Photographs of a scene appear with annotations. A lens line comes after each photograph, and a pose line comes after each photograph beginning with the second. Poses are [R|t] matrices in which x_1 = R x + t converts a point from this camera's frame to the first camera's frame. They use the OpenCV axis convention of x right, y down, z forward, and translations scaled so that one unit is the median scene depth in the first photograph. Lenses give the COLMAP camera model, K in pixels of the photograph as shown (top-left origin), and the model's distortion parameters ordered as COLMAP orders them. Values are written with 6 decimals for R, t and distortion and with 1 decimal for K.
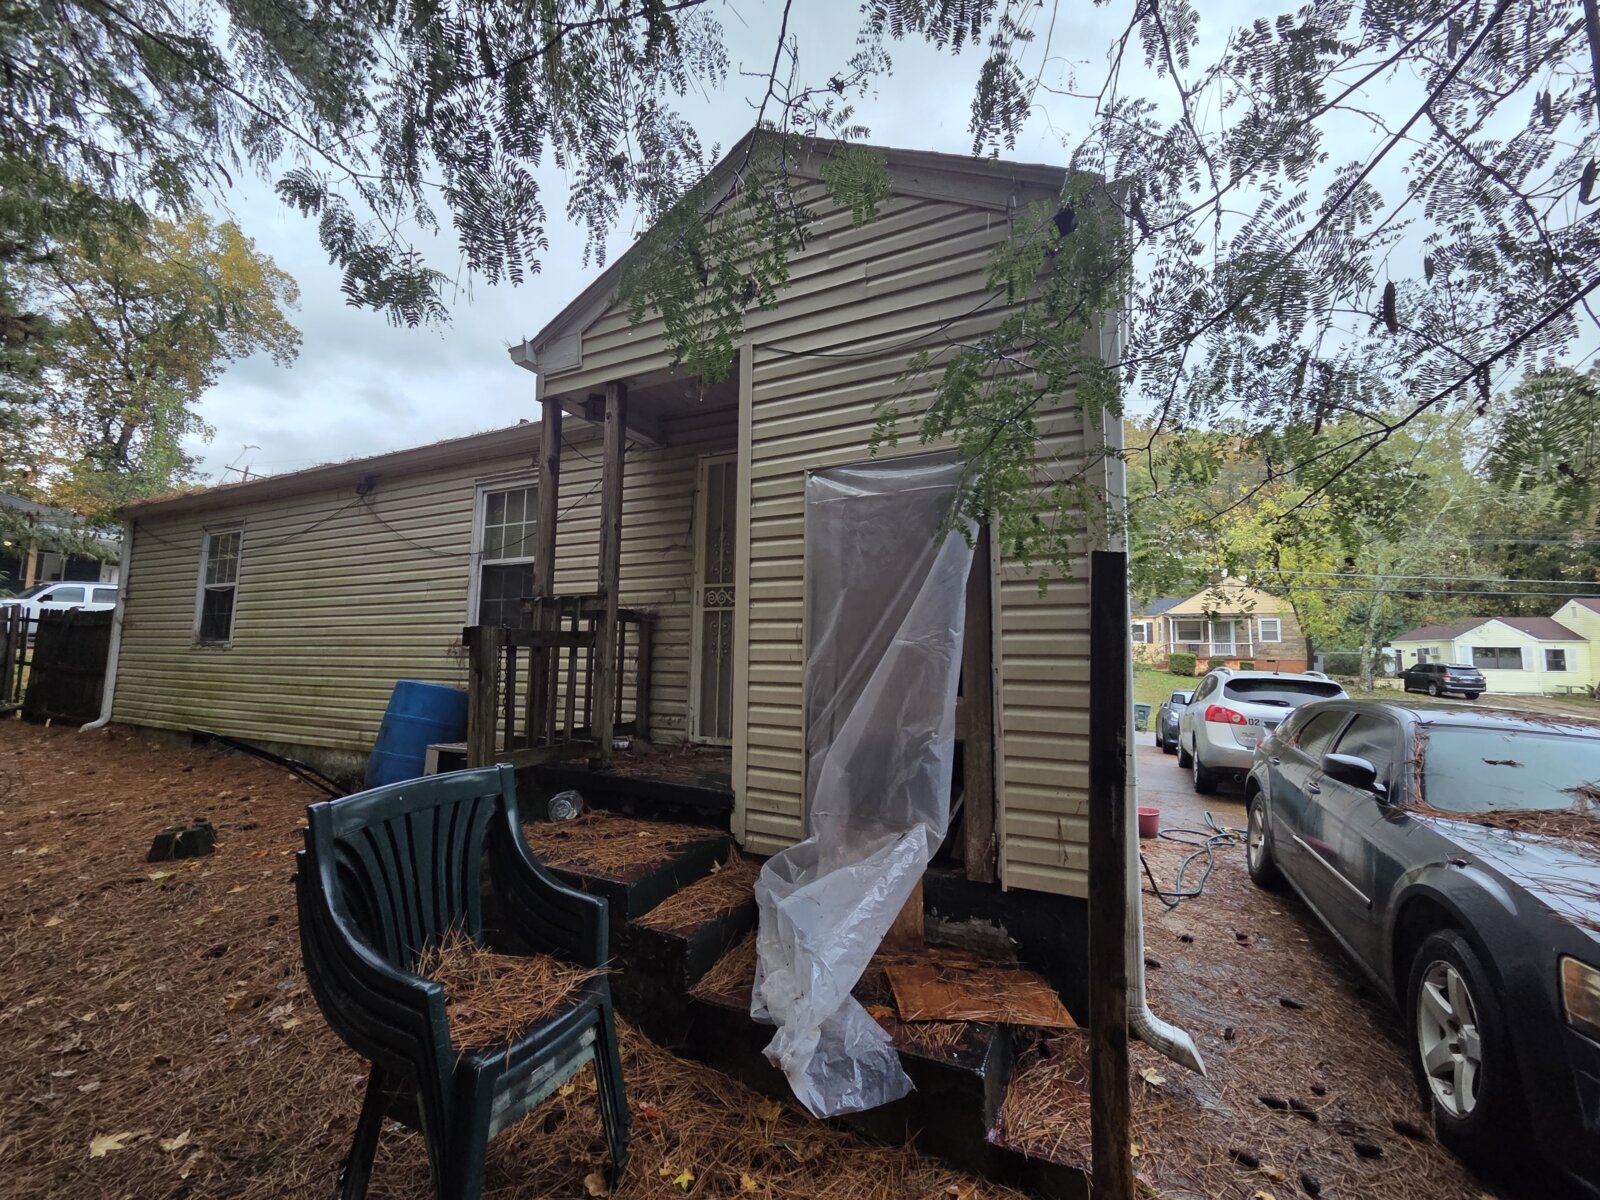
lens RADIAL K [[655.8, 0, 797.2], [0, 655.8, 600.8], [0, 0, 1]] dist [0.004471, -0.000033]
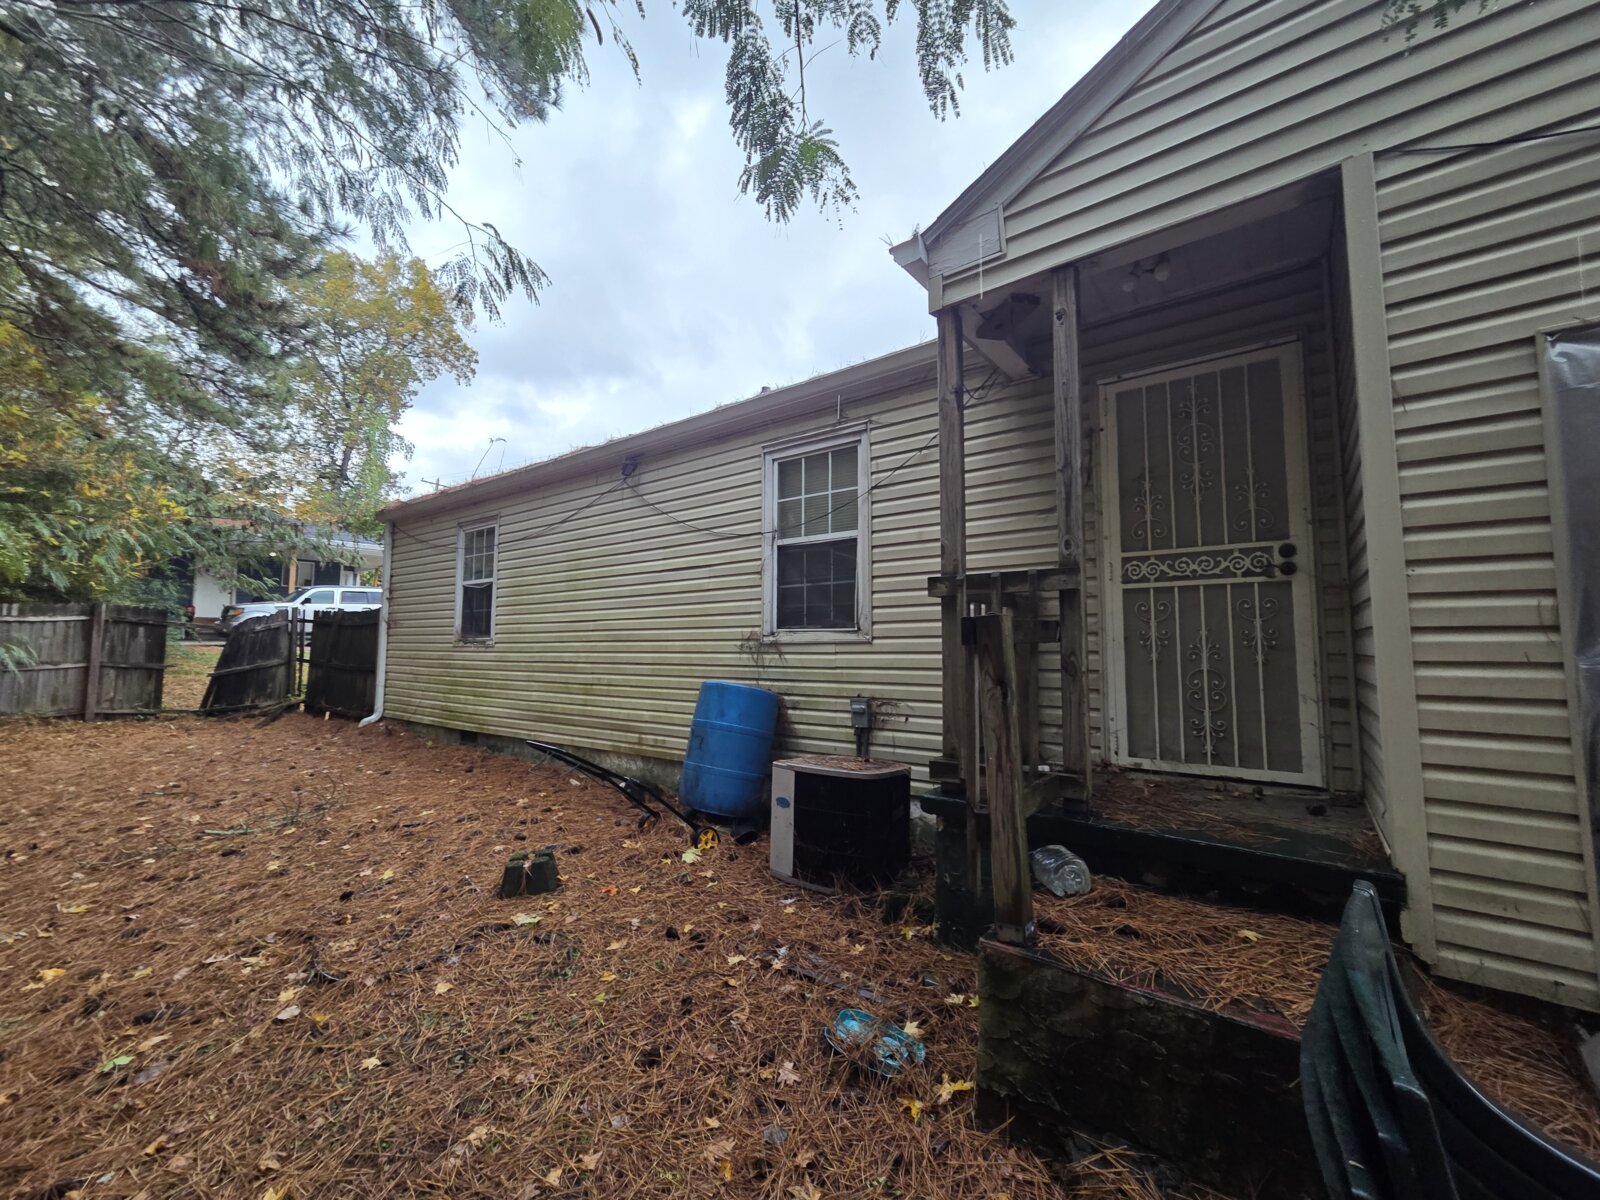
lens RADIAL K [[655.8, 0, 801.3], [0, 655.8, 601.4], [0, 0, 1]] dist [0.004471, -0.000033]
pose [[0.982019, -0.027938, -0.186704, -0.222021], [0.032290, 0.999272, 0.020305, 0.001903], [0.186001, -0.025969, 0.982206, 0.123730]]
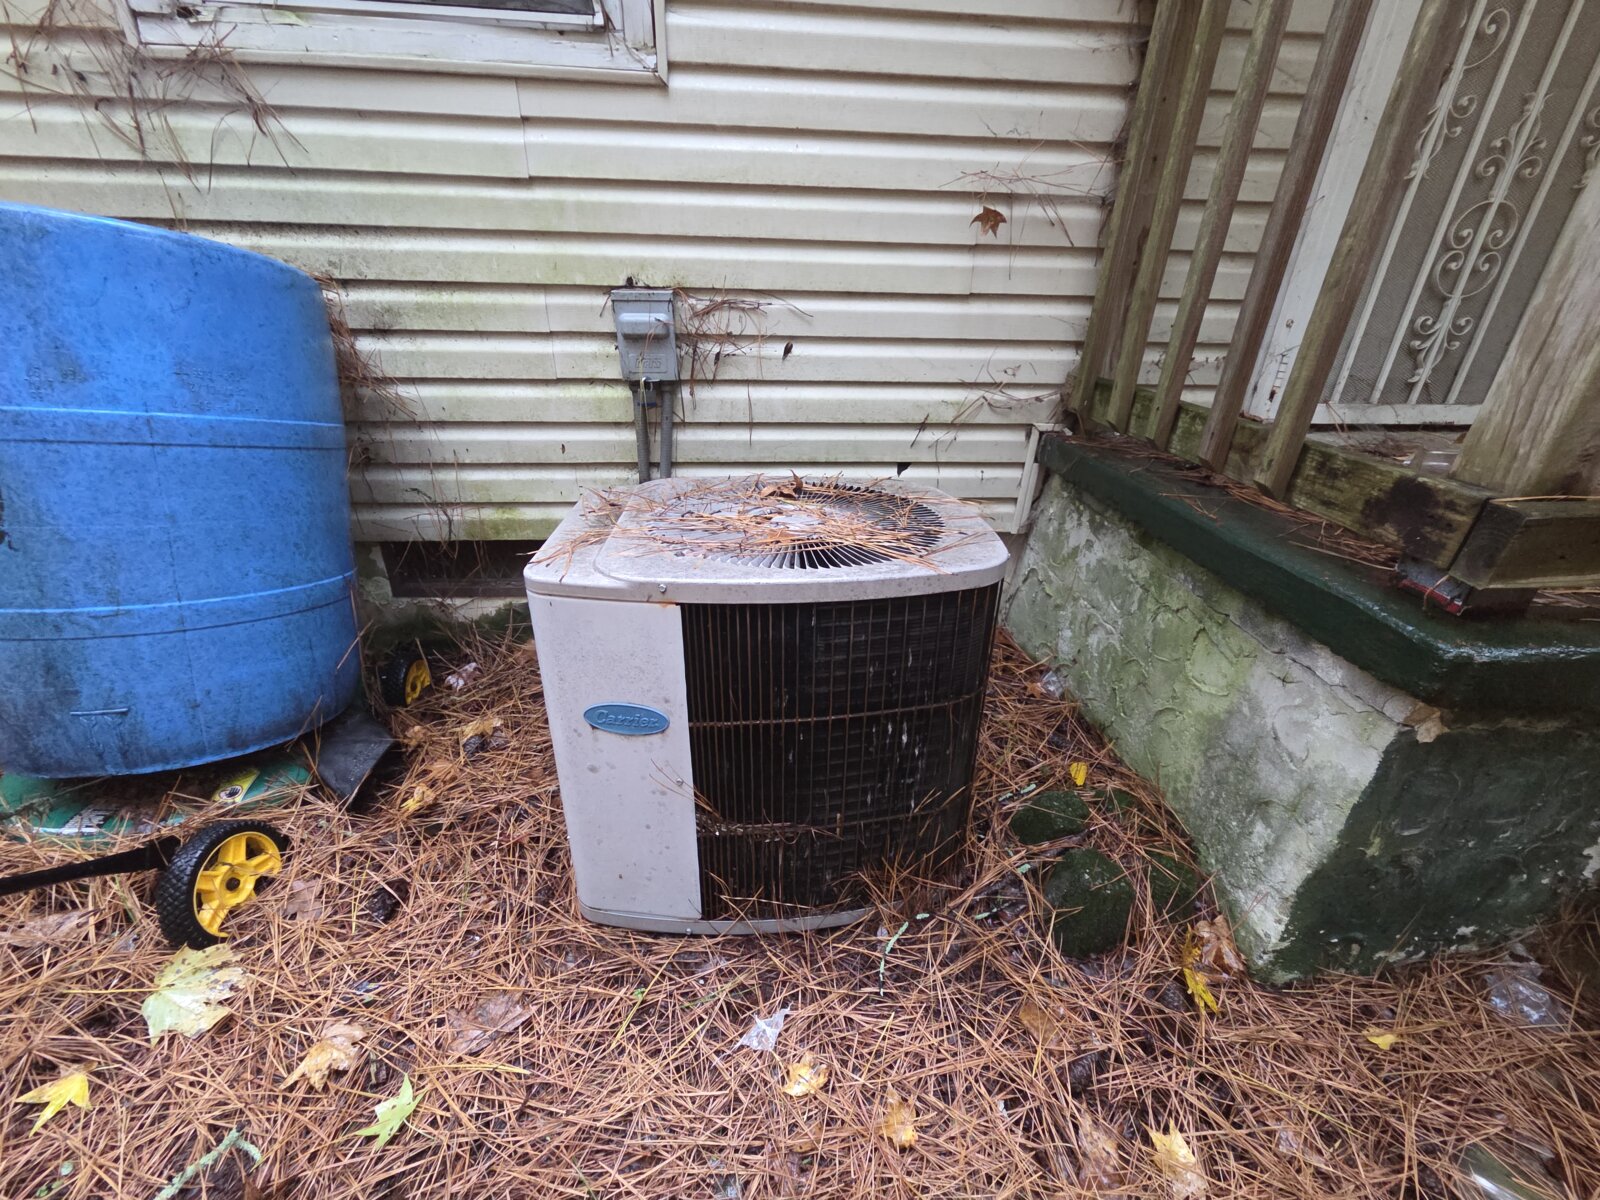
lens RADIAL K [[655.8, 0, 800.8], [0, 655.8, 600.1], [0, 0, 1]] dist [0.004471, -0.000033]
pose [[0.850532, -0.227837, 0.474010, -0.351243], [-0.064371, 0.849417, 0.523782, 0.072879], [-0.521969, -0.476006, 0.707790, 0.490324]]
